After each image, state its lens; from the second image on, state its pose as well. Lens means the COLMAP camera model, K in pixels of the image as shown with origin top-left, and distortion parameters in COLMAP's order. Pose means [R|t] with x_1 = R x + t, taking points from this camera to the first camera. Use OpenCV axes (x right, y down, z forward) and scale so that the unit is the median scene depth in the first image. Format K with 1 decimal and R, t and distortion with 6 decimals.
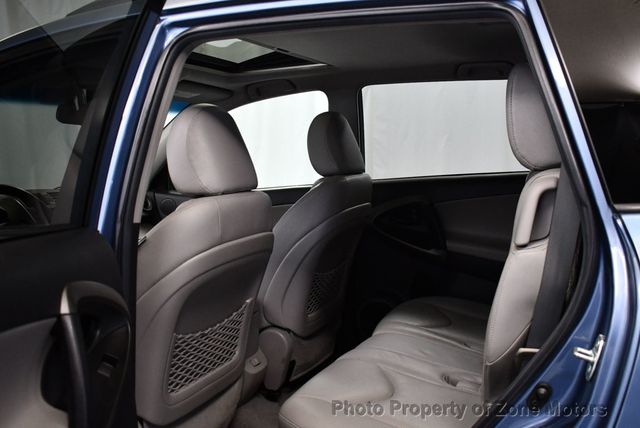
lens RADIAL K [[652.5, 0, 316.8], [0, 652.5, 212.9], [0, 0, 1]] dist [-0.086493, 0.000000]
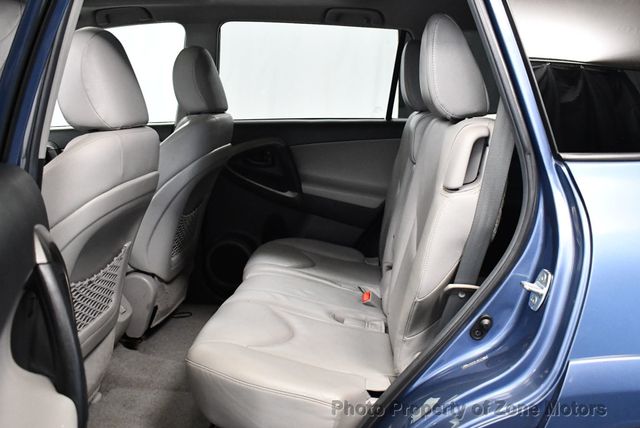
lens RADIAL K [[652.5, 0, 324.4], [0, 652.5, 213.4], [0, 0, 1]] dist [-0.086493, 0.000000]
pose [[0.944157, -0.001480, 0.329493, -0.153844], [-0.027744, 0.996082, 0.083975, 0.004581], [-0.328326, -0.088427, 0.940416, 0.039290]]
